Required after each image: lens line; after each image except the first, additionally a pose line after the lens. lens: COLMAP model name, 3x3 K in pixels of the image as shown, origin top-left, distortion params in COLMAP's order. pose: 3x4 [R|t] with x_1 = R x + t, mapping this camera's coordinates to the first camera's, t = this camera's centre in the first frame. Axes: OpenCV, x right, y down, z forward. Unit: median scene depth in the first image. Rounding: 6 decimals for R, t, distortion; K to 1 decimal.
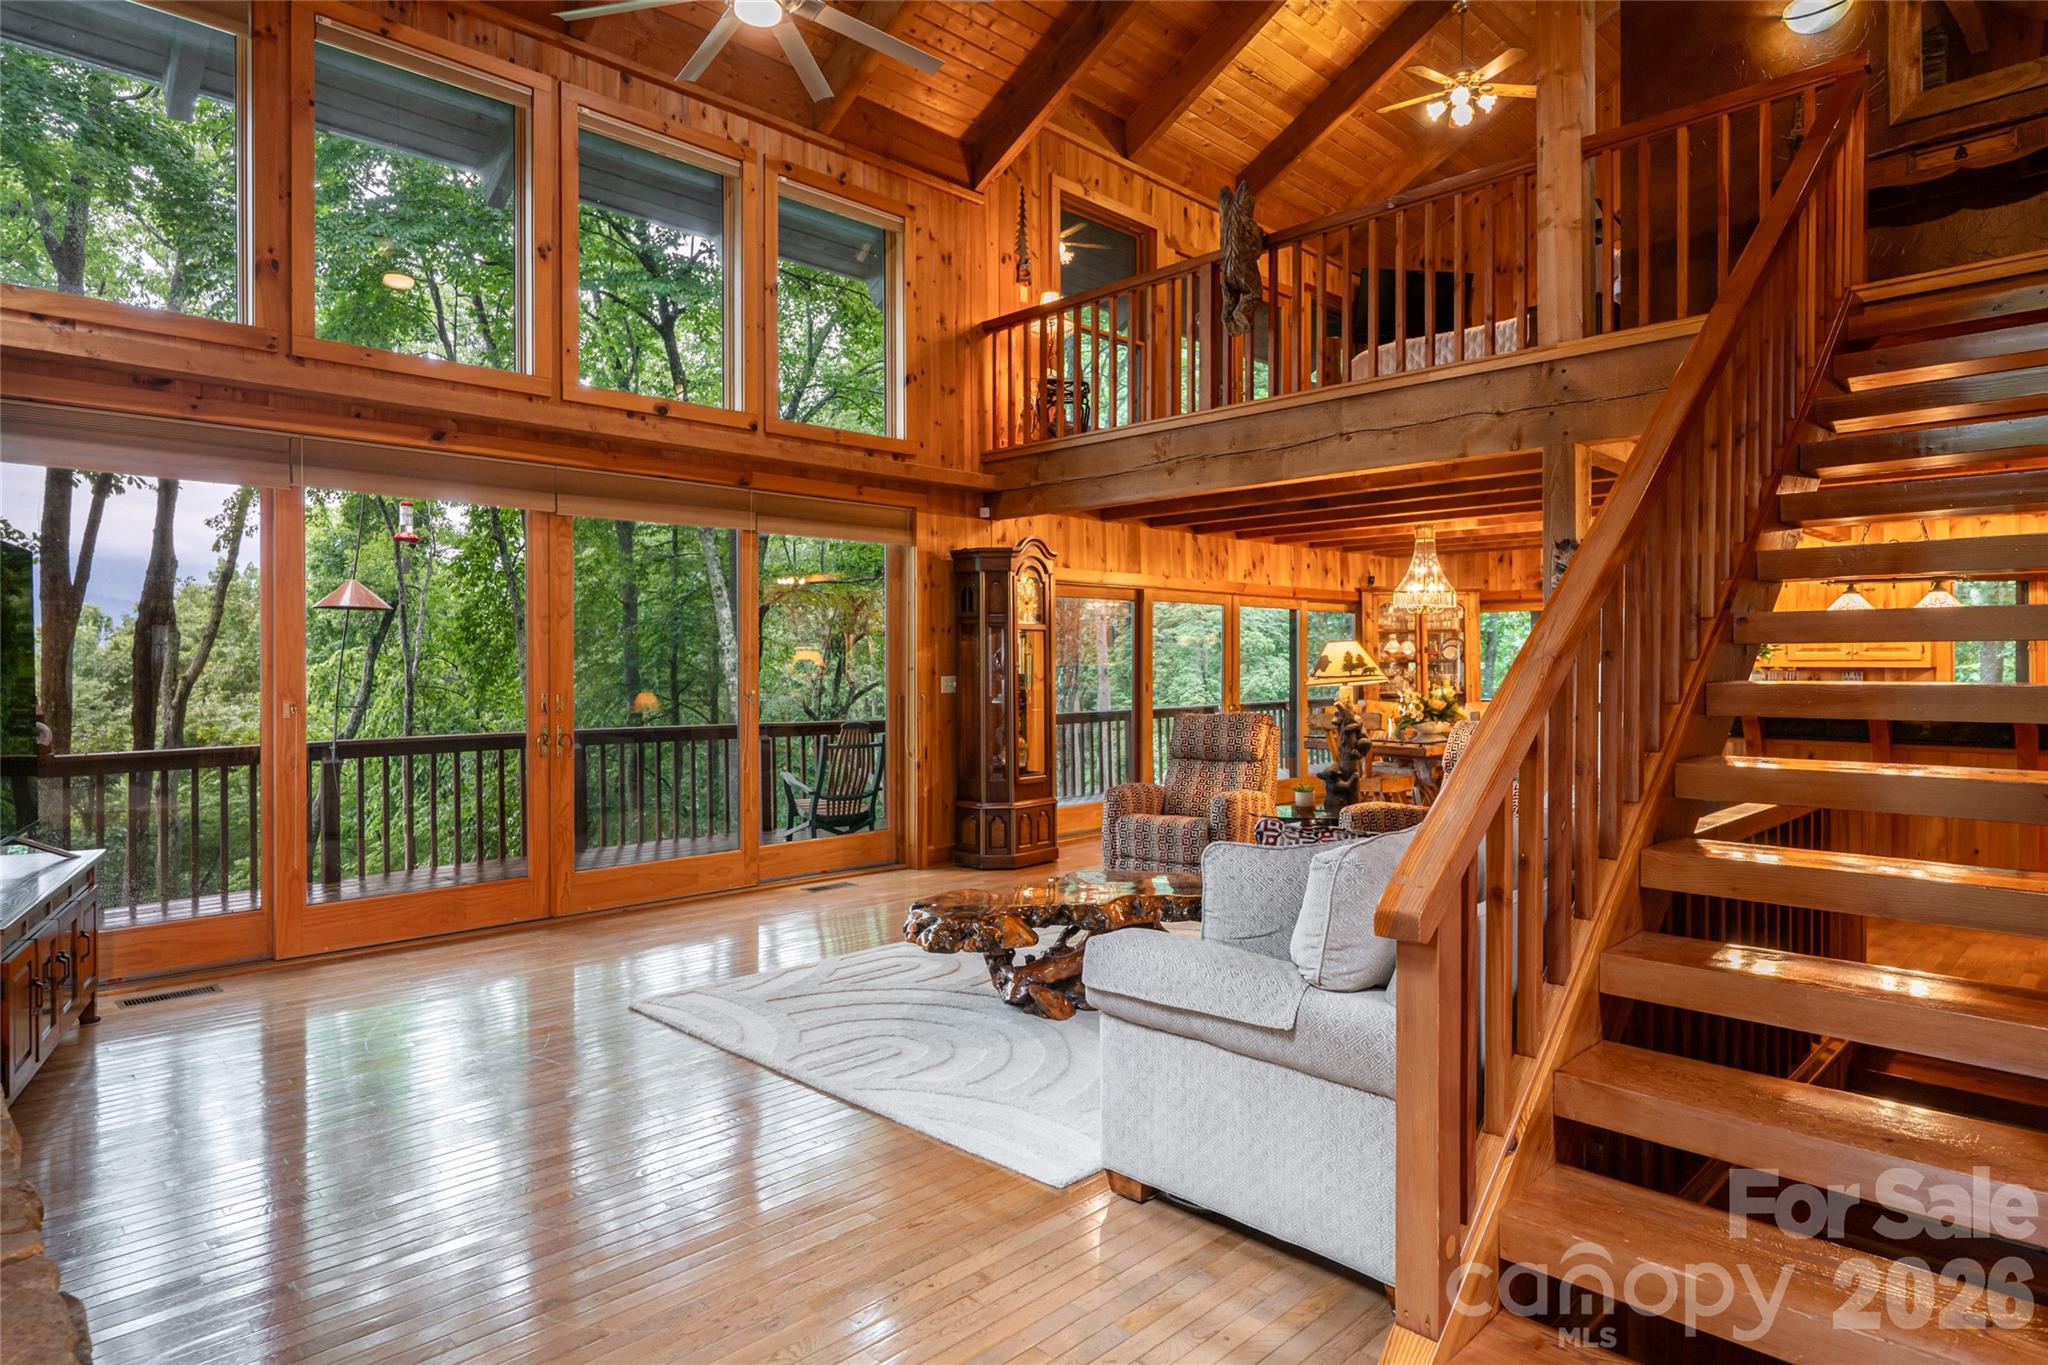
lens RADIAL K [[1134.1, 0, 1010.4], [0, 1134.1, 679.7], [0, 0, 1]] dist [-0.006841, 0.000820]
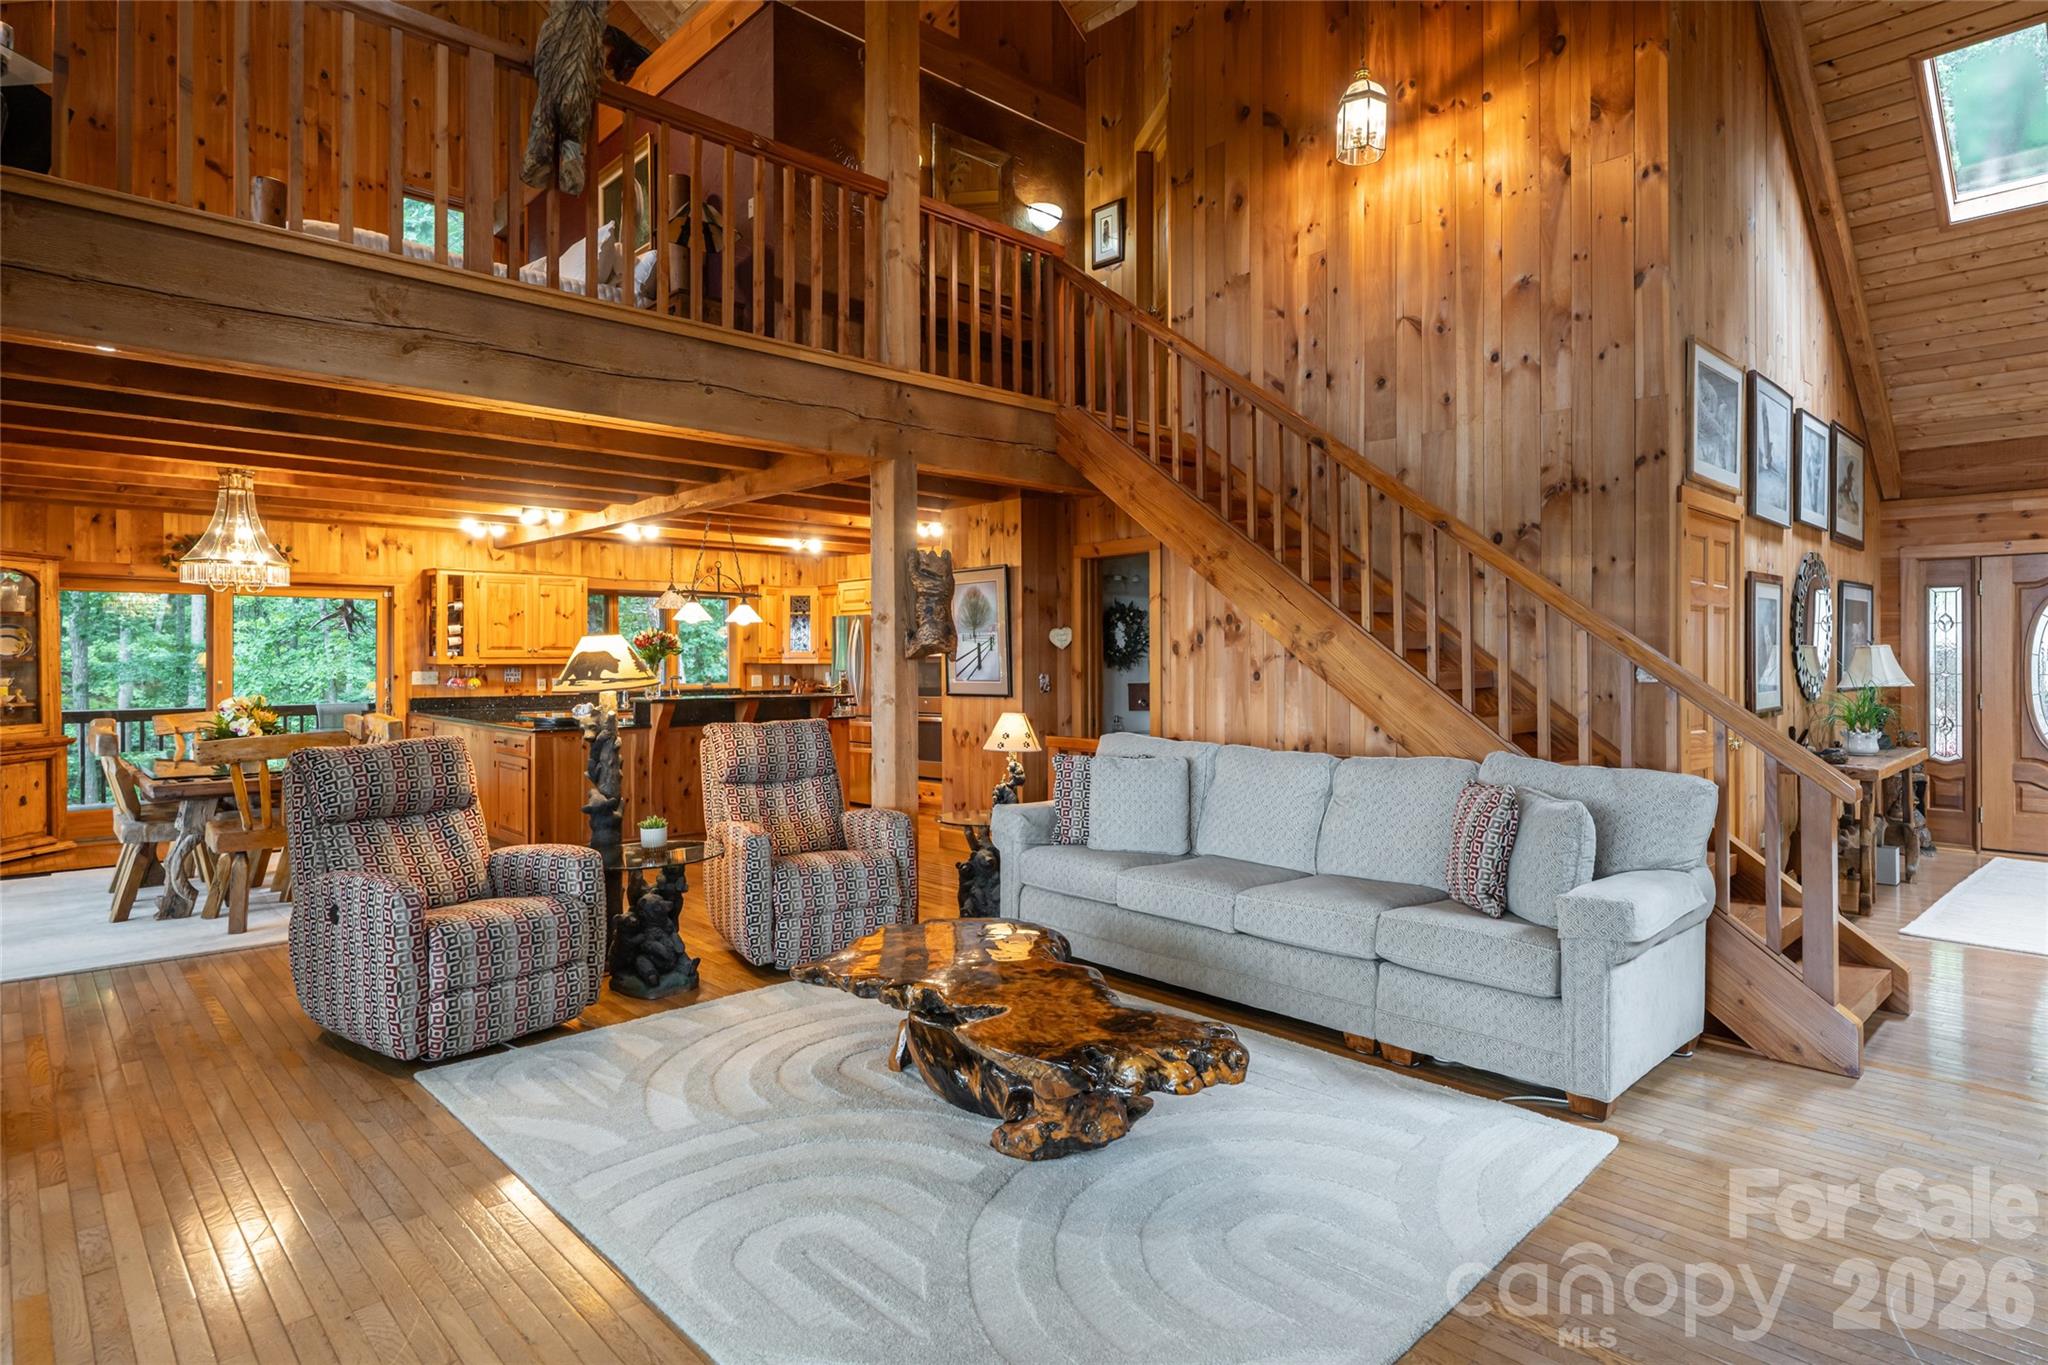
lens RADIAL K [[1134.1, 0, 1011.9], [0, 1134.1, 670.2], [0, 0, 1]] dist [-0.006841, 0.000820]
pose [[0.022118, -0.000784, 0.999755, -0.337703], [0.011616, 0.999932, 0.000527, -0.004855], [-0.999688, 0.011601, 0.022126, 0.497097]]
